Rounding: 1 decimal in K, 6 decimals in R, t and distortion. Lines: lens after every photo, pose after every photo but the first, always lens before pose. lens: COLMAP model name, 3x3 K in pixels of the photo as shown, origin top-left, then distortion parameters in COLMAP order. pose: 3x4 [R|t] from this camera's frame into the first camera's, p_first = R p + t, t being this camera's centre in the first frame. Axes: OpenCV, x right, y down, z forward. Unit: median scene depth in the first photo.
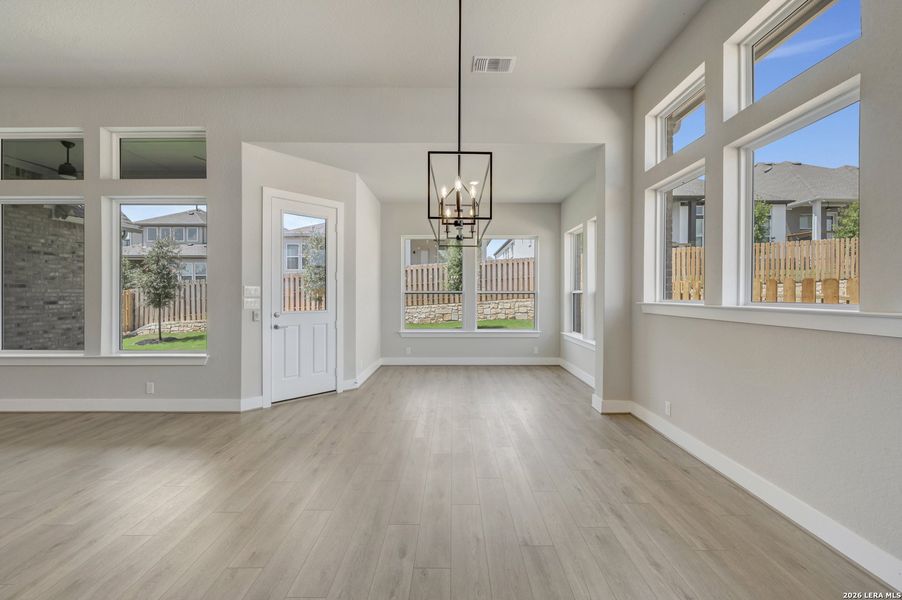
lens RADIAL K [[332.3, 0, 448.1], [0, 332.3, 295.3], [0, 0, 1]] dist [-0.000641, 0.000447]
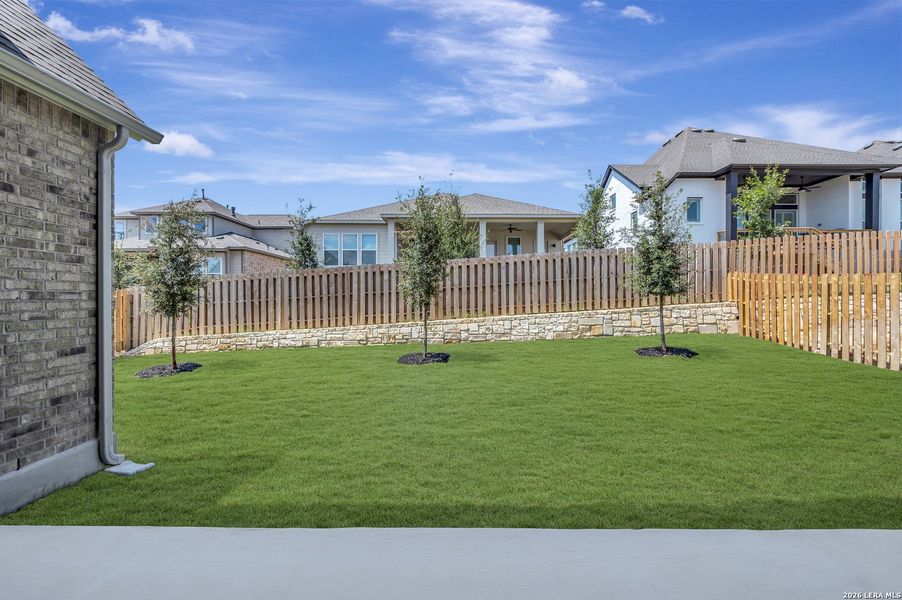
lens RADIAL K [[332.3, 0, 438.8], [0, 332.3, 300.0], [0, 0, 1]] dist [-0.000641, 0.000447]
pose [[0.999991, 0.001200, -0.004177, -0.318597], [-0.001201, 0.999999, -0.000348, 0.005502], [0.004177, 0.000353, 0.999991, 0.327527]]
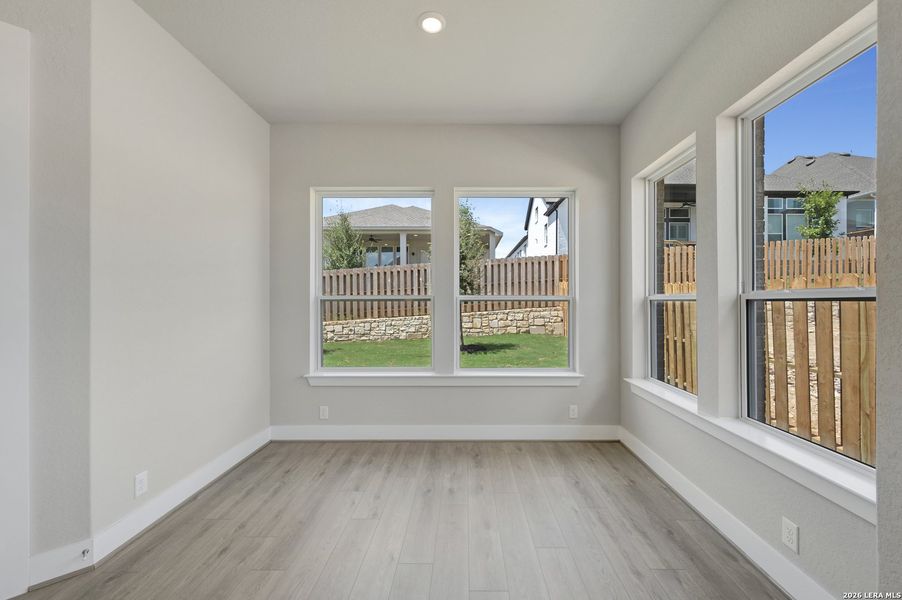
lens RADIAL K [[332.3, 0, 460.1], [0, 332.3, 298.3], [0, 0, 1]] dist [-0.000641, 0.000447]
pose [[0.999996, -0.000262, -0.002641, 0.040249], [0.000226, 0.999911, -0.013329, -0.000949], [0.002644, 0.013328, 0.999908, 0.213873]]
